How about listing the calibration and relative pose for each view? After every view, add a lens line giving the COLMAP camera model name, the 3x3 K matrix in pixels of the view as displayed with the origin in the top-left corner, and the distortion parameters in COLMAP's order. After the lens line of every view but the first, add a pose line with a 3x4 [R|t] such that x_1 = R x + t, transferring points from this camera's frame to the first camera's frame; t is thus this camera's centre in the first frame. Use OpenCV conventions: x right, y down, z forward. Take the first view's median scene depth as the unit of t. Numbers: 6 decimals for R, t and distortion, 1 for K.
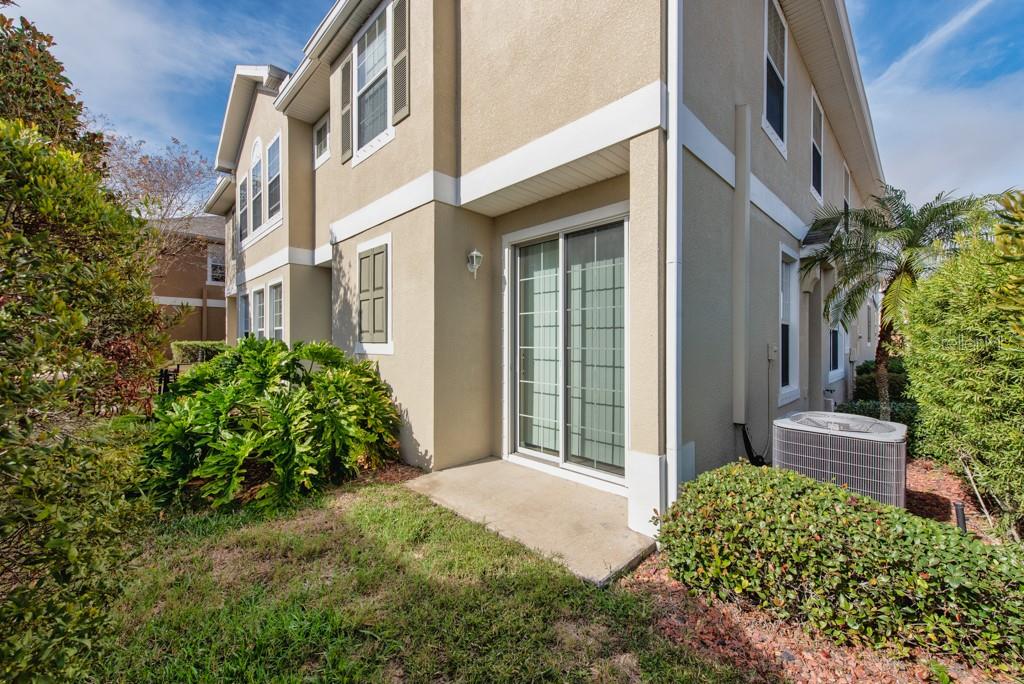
lens RADIAL K [[427.7, 0, 512.0], [0, 427.7, 342.0], [0, 0, 1]] dist [0.001197, 0.000054]
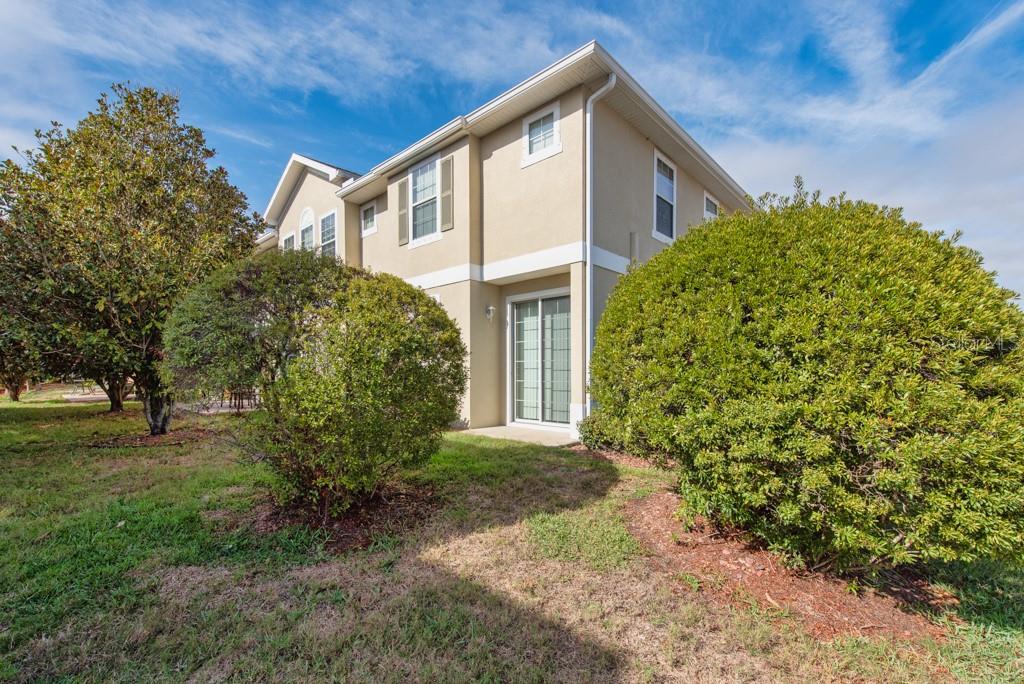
lens RADIAL K [[427.7, 0, 512.0], [0, 427.7, 342.0], [0, 0, 1]] dist [0.001197, 0.000054]
pose [[0.998617, 0.004286, 0.052405, -0.093599], [-0.000776, 0.997765, -0.066816, 0.052501], [-0.052574, 0.066683, 0.996388, -0.765536]]
